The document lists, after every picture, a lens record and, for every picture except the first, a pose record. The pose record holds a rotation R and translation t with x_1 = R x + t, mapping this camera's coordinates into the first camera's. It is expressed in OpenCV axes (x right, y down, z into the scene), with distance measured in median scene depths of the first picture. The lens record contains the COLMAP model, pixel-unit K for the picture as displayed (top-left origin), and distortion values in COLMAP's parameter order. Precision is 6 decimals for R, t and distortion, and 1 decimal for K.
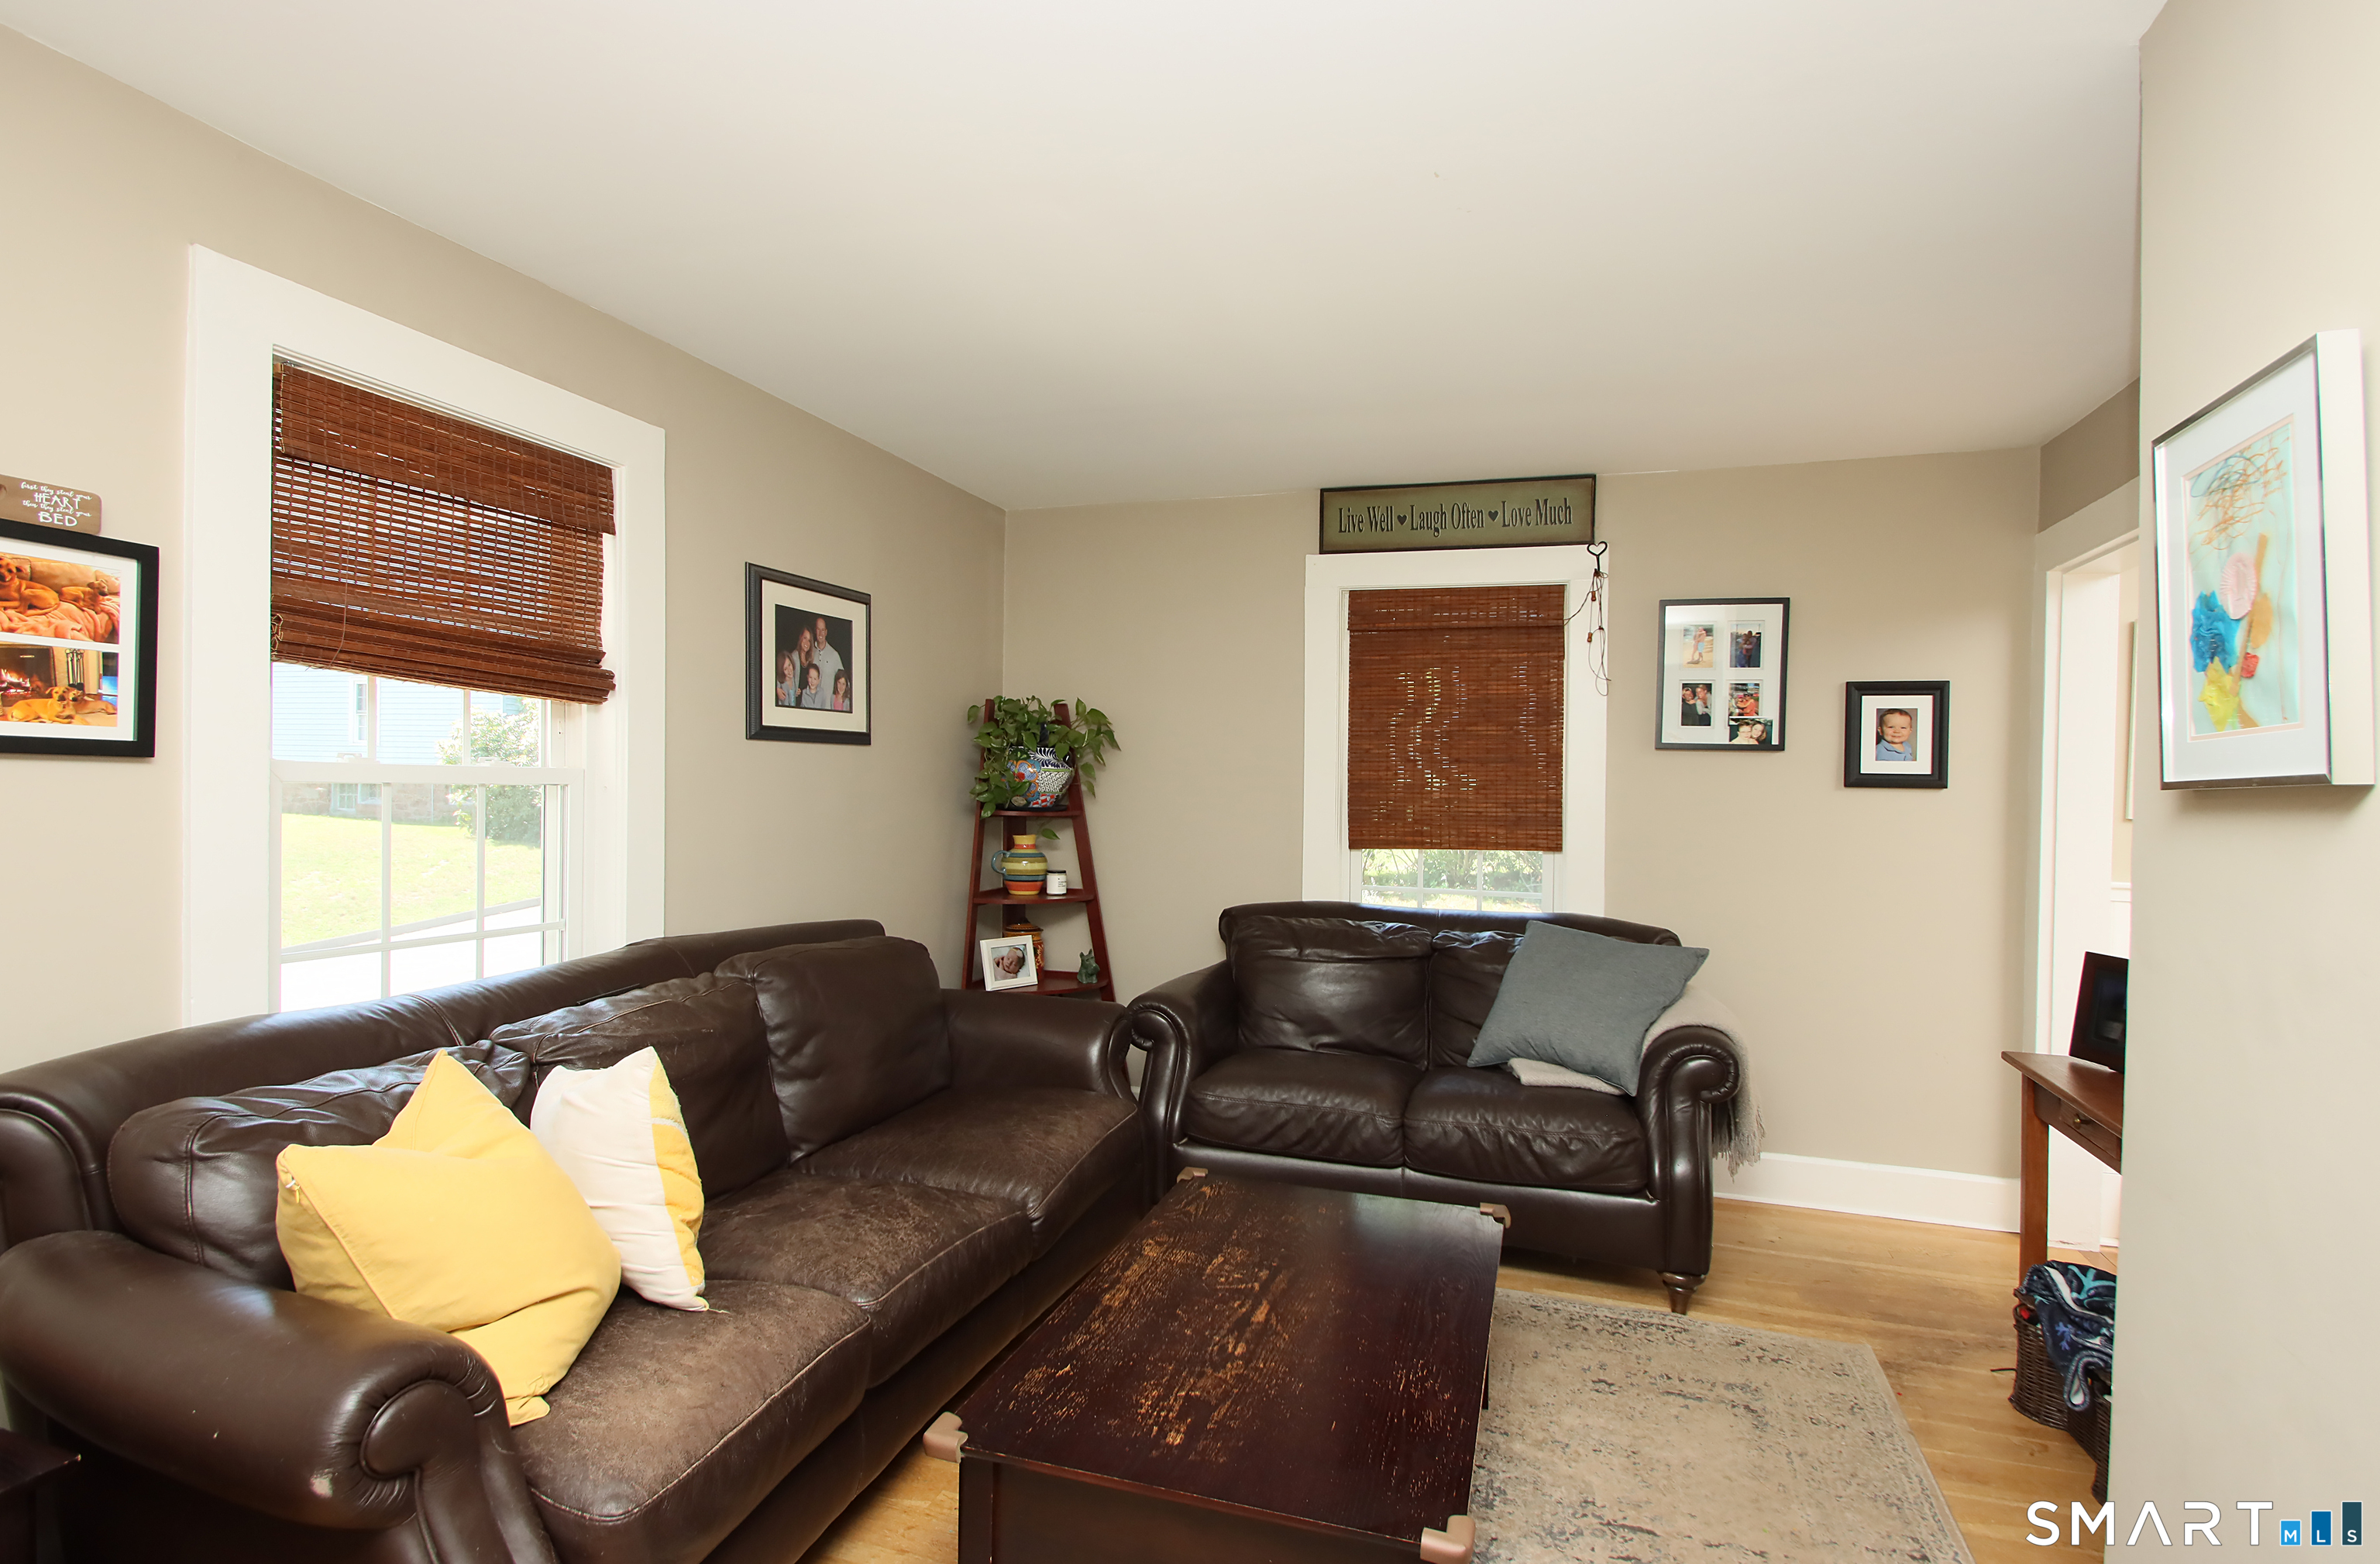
lens RADIAL K [[1170.7, 0, 1194.9], [0, 1170.7, 803.7], [0, 0, 1]] dist [-0.001590, -0.001078]
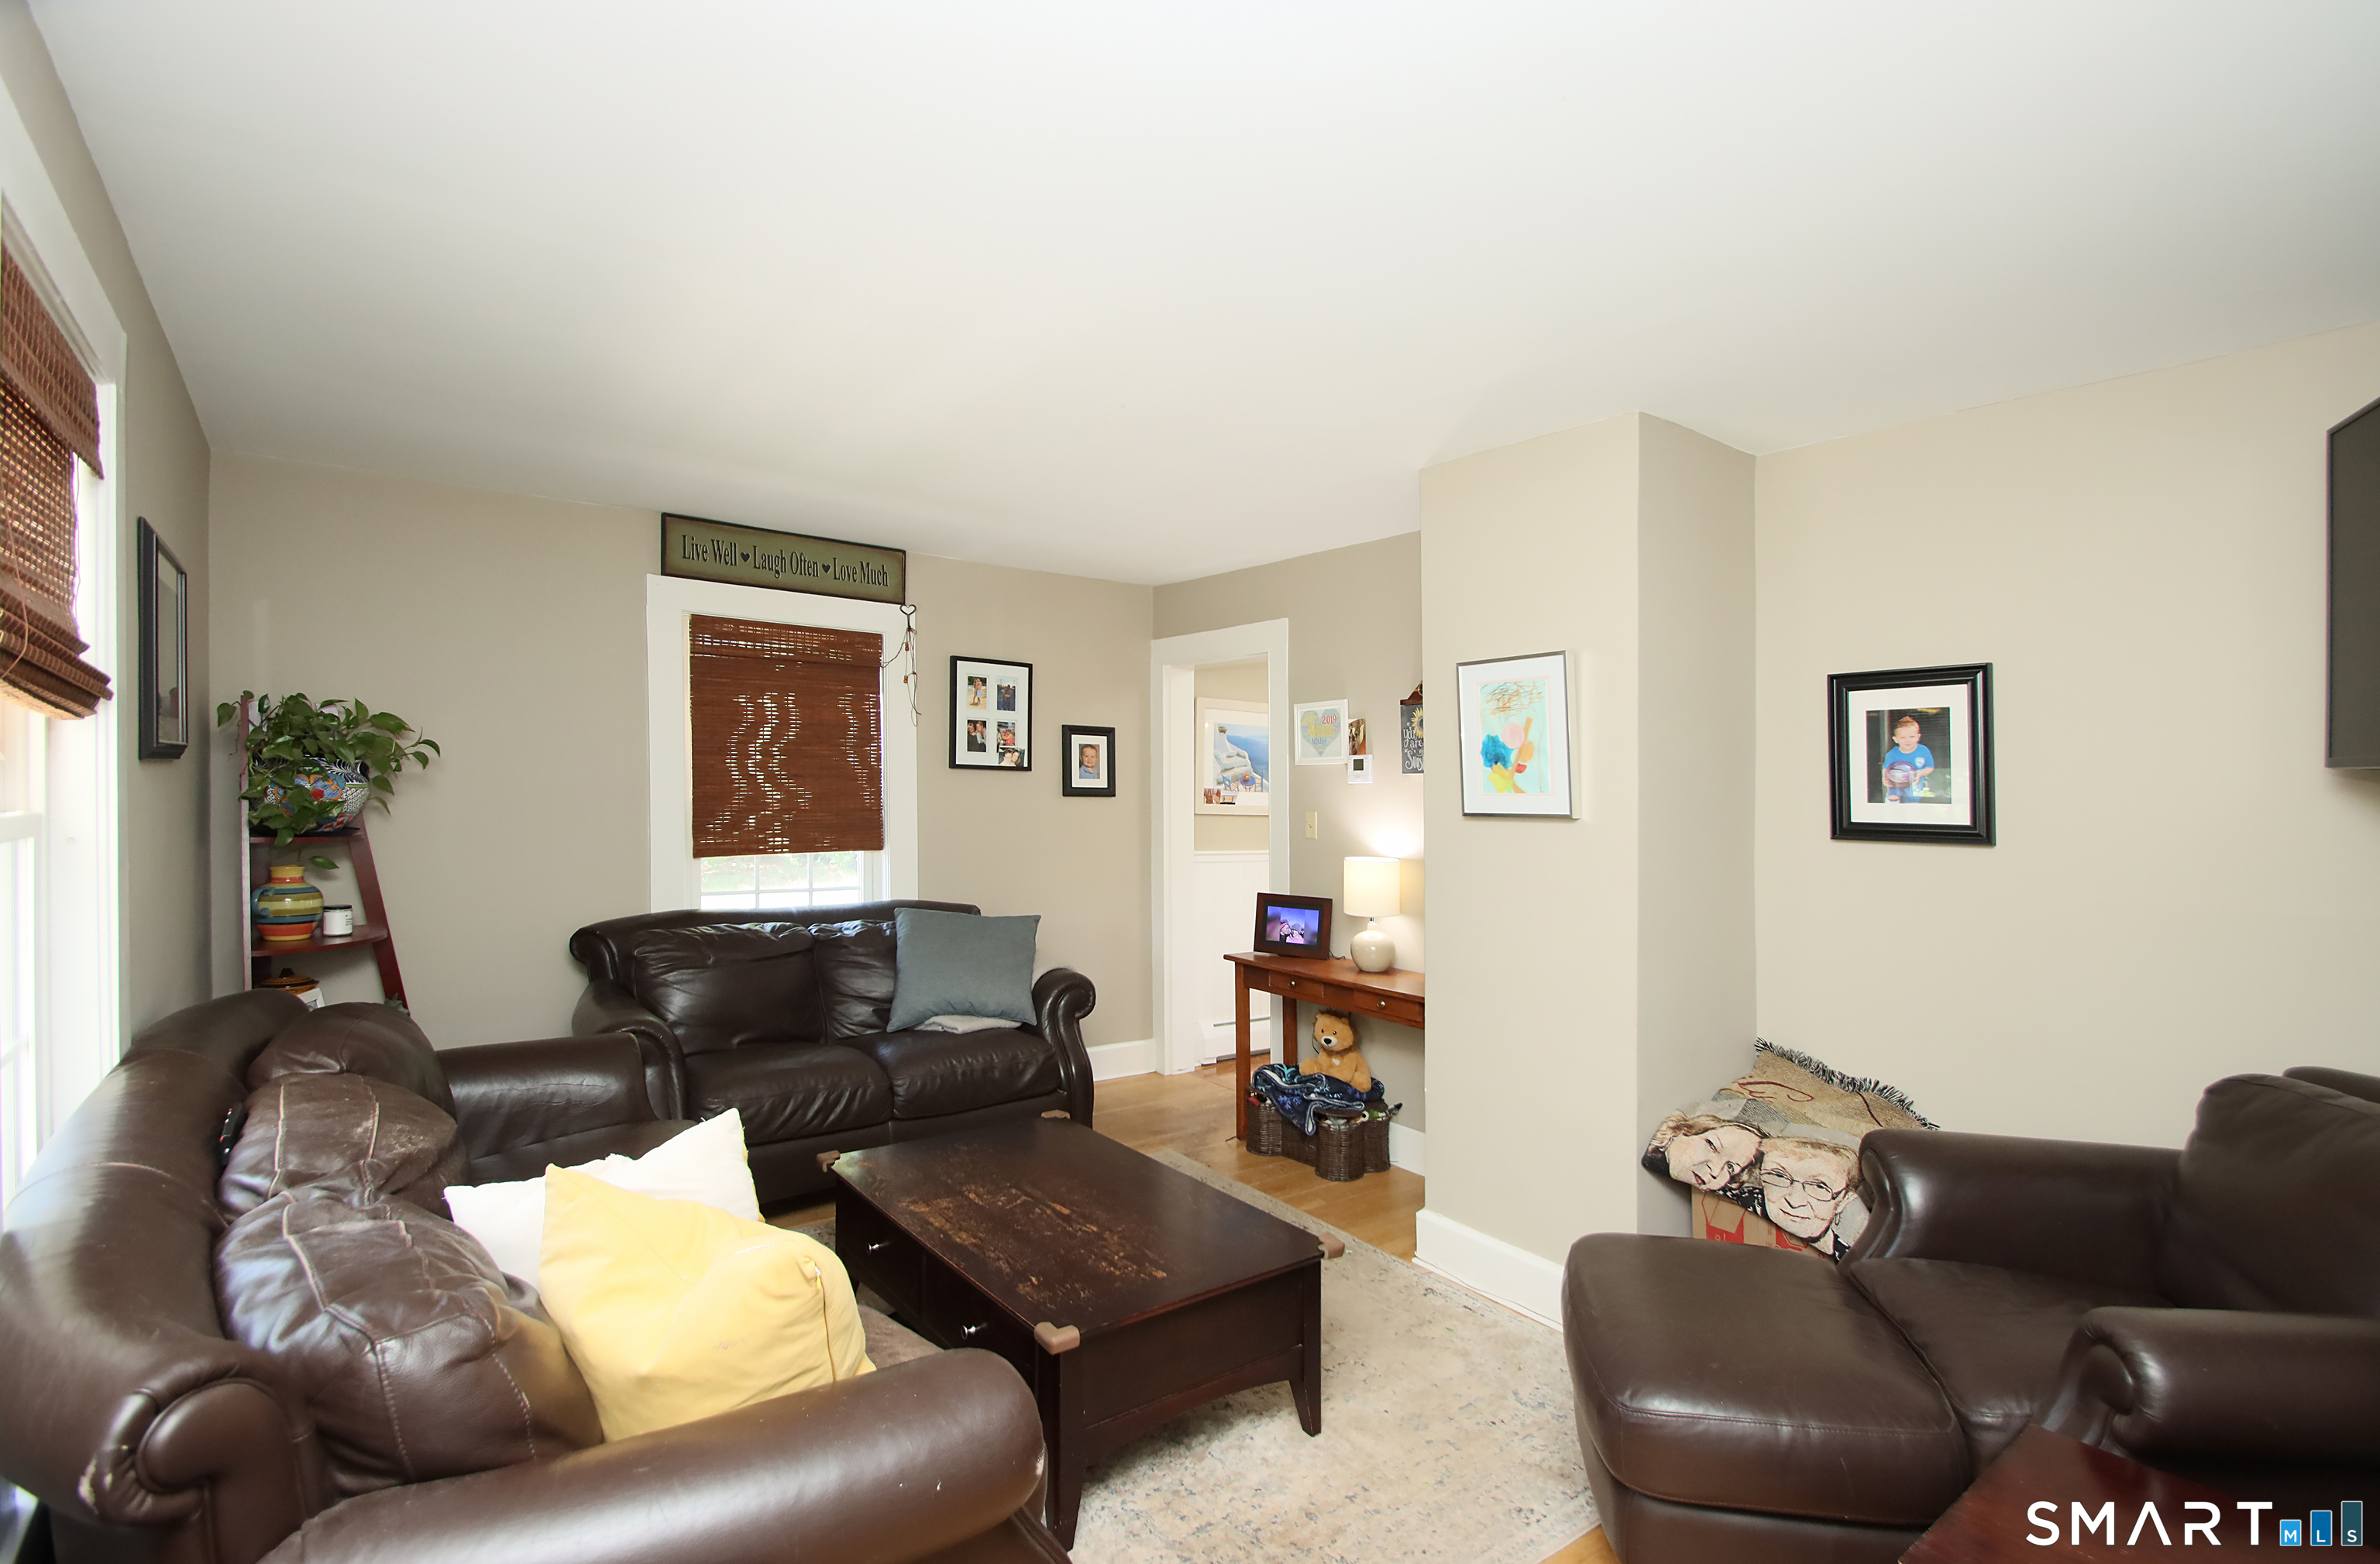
lens RADIAL K [[1103.6, 0, 1185.9], [0, 1103.6, 765.5], [0, 0, 1]] dist [0.001698, -0.011928]
pose [[0.581863, 0.006652, 0.813260, -0.454854], [0.008049, 0.999870, -0.013936, -0.030488], [-0.813247, 0.014655, 0.581734, 0.064094]]
